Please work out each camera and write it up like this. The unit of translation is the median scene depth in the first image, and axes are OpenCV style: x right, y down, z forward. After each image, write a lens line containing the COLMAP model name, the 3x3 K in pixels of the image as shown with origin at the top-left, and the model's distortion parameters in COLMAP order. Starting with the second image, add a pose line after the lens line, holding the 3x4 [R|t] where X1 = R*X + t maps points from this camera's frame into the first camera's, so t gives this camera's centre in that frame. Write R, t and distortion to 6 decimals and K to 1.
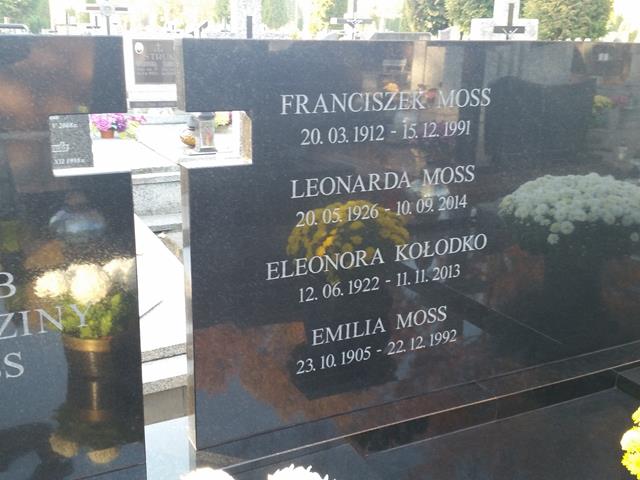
lens RADIAL K [[681.5, 0, 303.1], [0, 681.5, 240.3], [0, 0, 1]] dist [0.176623, -0.394392]
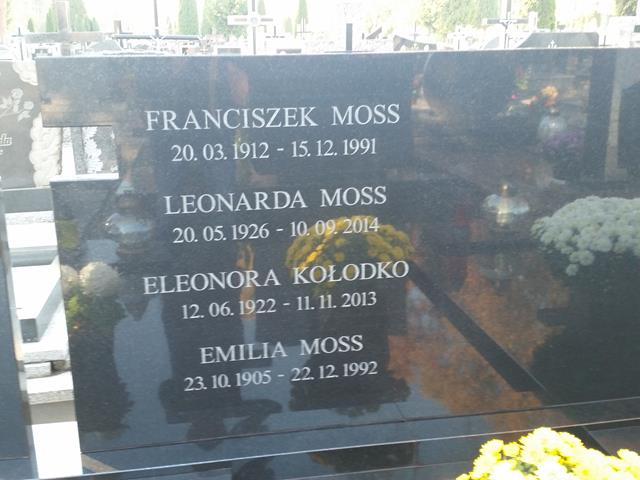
lens RADIAL K [[681.5, 0, 303.1], [0, 681.5, 240.3], [0, 0, 1]] dist [0.176623, -0.394392]
pose [[0.957552, 0.054945, -0.282977, 0.415927], [-0.056201, 0.998413, 0.003685, -0.034680], [0.282730, 0.012375, 0.959120, 0.088653]]
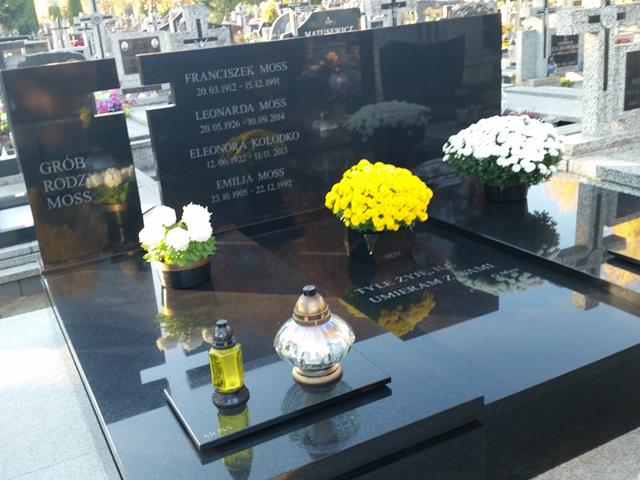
lens RADIAL K [[681.5, 0, 303.1], [0, 681.5, 240.3], [0, 0, 1]] dist [0.176623, -0.394392]
pose [[0.994482, -0.103733, -0.015619, 0.297719], [0.104262, 0.993823, 0.038010, 0.258461], [0.011580, -0.039429, 0.999155, -1.168968]]
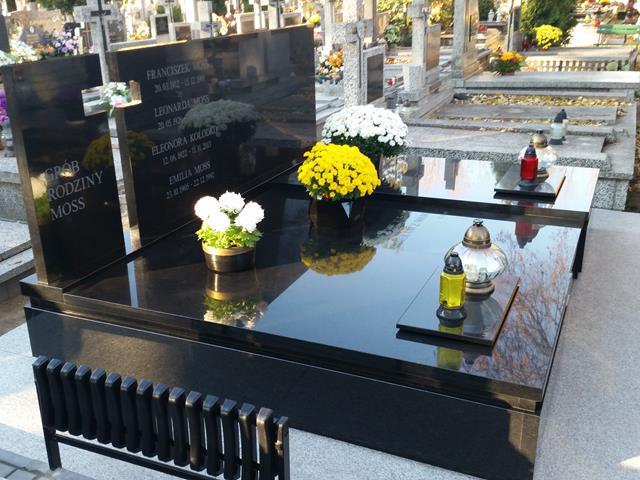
lens RADIAL K [[681.5, 0, 303.1], [0, 681.5, 240.3], [0, 0, 1]] dist [0.176623, -0.394392]
pose [[0.769935, -0.256410, 0.584341, -0.978684], [0.224812, 0.966002, 0.127670, 0.138006], [-0.597210, 0.033069, 0.801403, -1.007353]]
